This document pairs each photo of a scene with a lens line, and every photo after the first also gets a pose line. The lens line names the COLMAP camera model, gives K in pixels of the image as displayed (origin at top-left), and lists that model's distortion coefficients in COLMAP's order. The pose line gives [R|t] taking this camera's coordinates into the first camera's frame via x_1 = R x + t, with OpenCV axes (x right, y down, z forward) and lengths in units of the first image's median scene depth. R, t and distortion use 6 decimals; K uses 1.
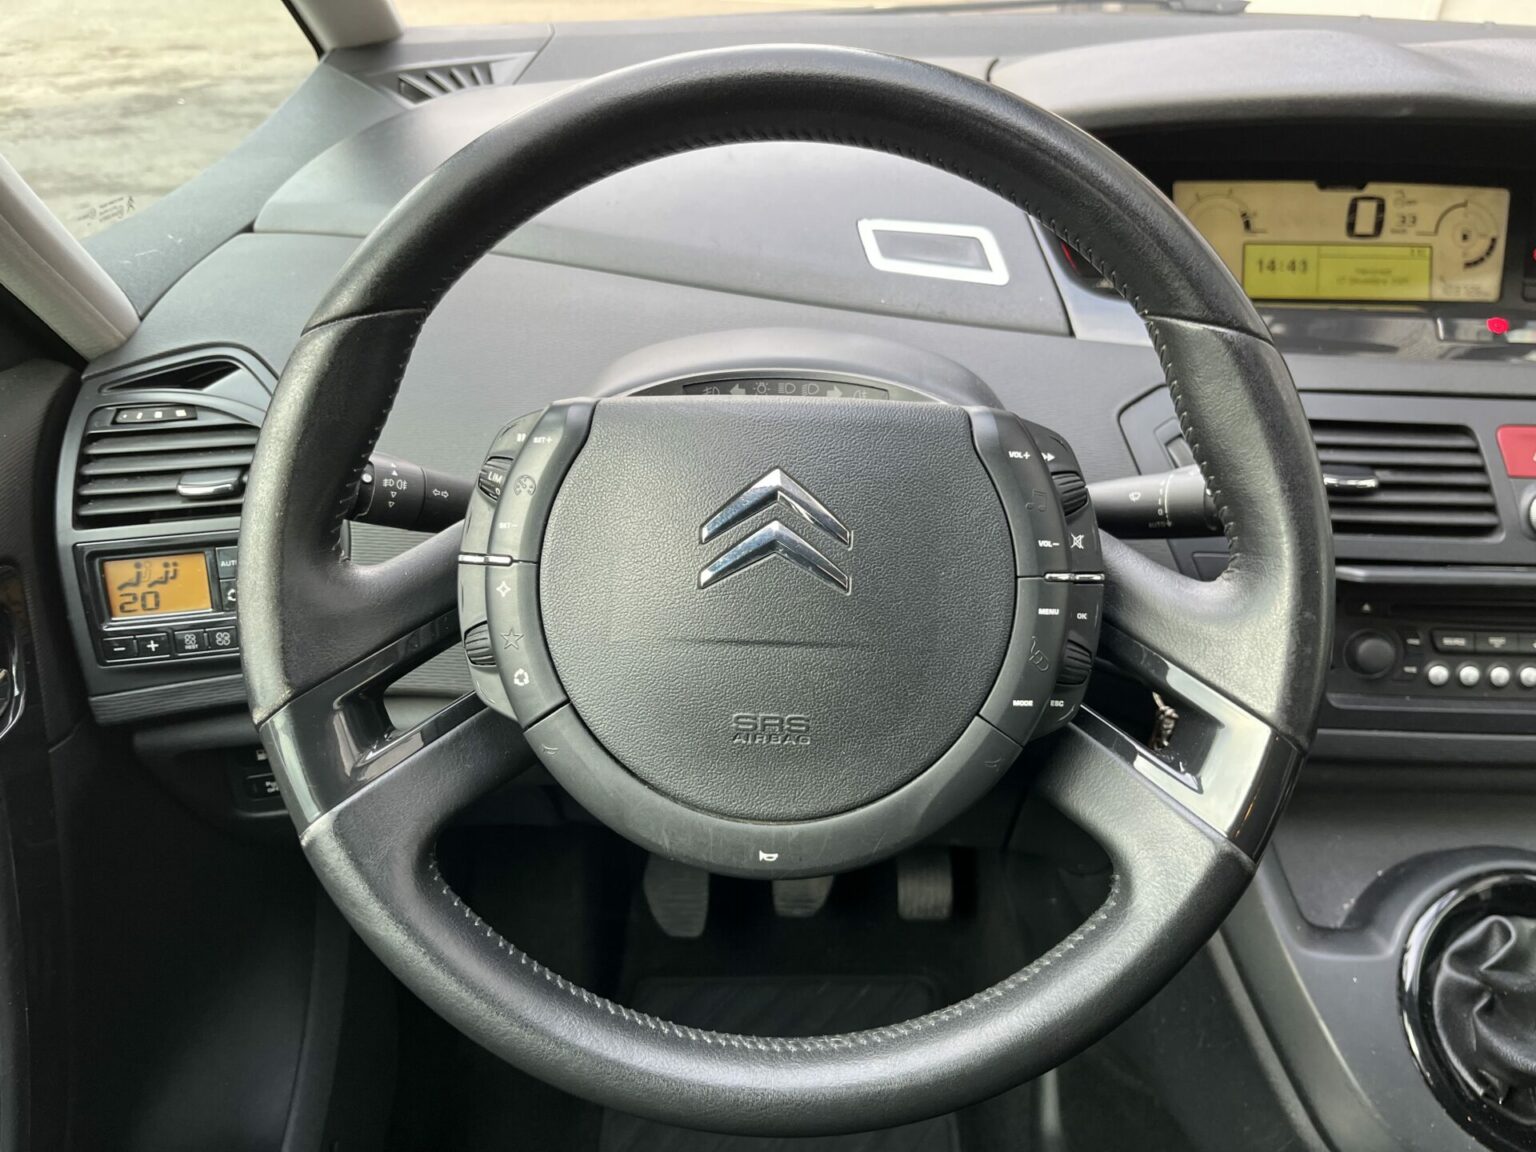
lens RADIAL K [[1176.8, 0, 786.7], [0, 1176.8, 577.7], [0, 0, 1]] dist [0.063791, -0.114911]
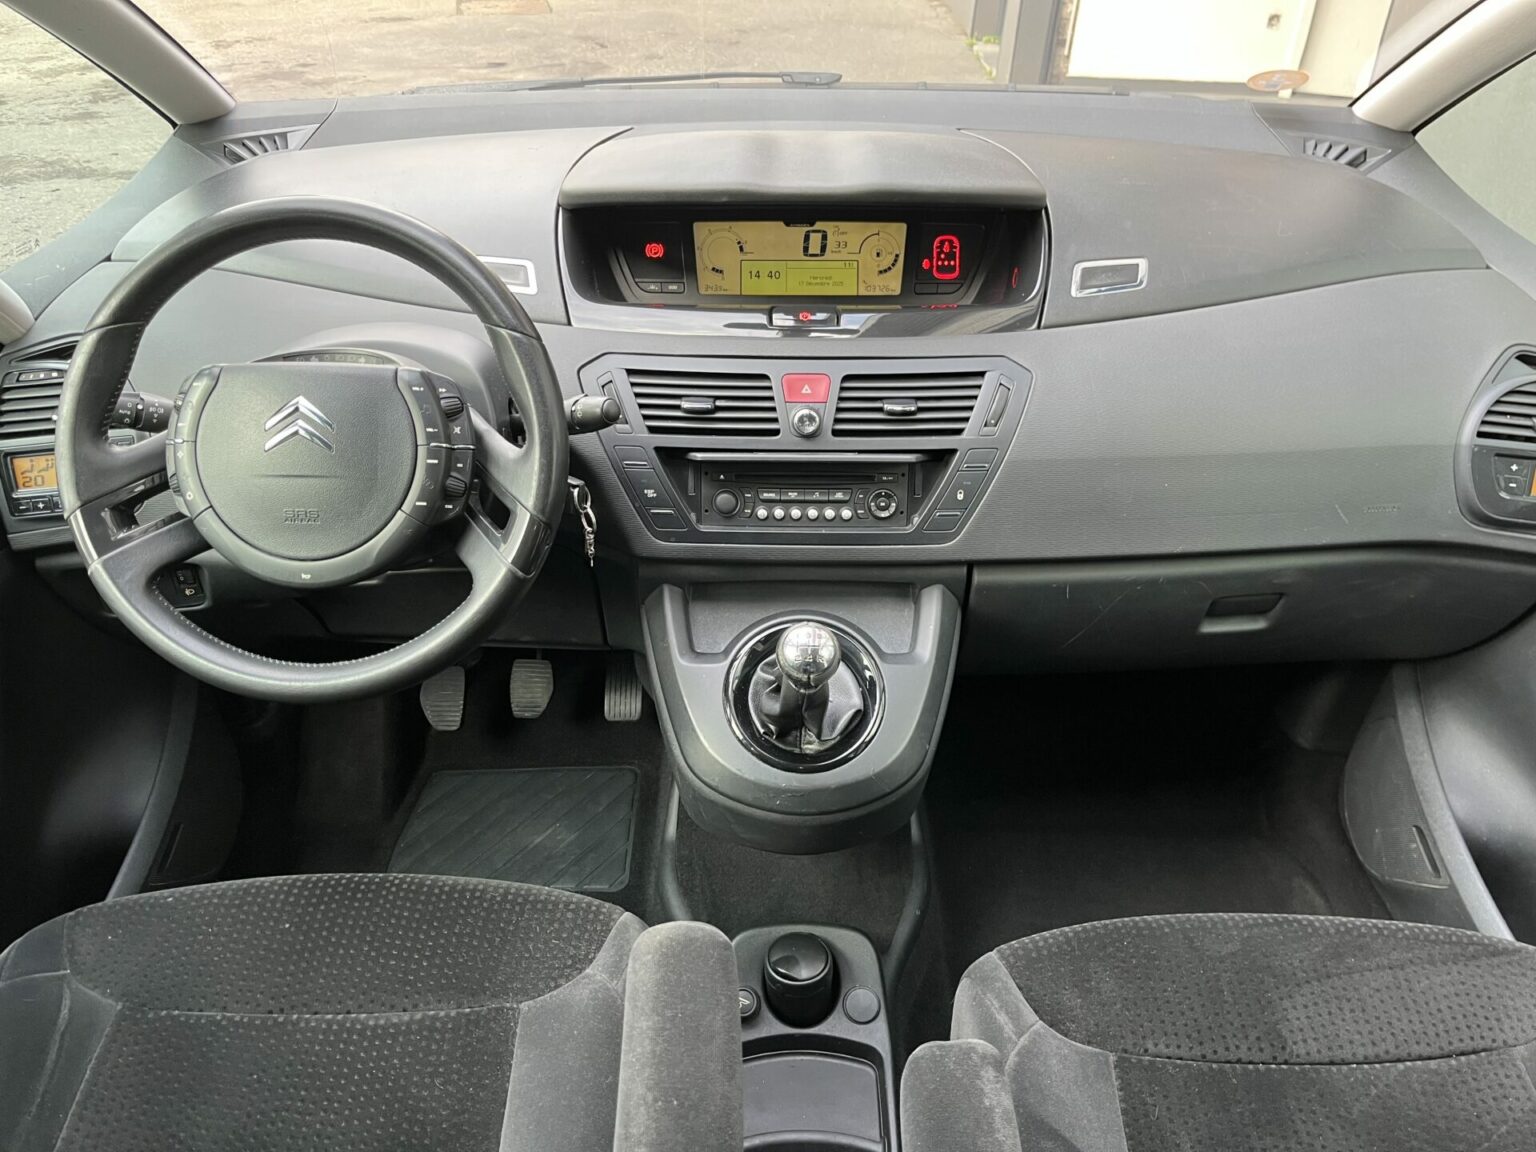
lens RADIAL K [[1154.3, 0, 768.0], [0, 1154.3, 576.0], [0, 0, 1]] dist [0.110132, -0.145418]
pose [[0.999865, -0.013386, -0.009508, 0.578041], [0.013707, 0.999311, 0.034494, 0.117291], [0.009040, -0.034619, 0.999360, -0.771094]]
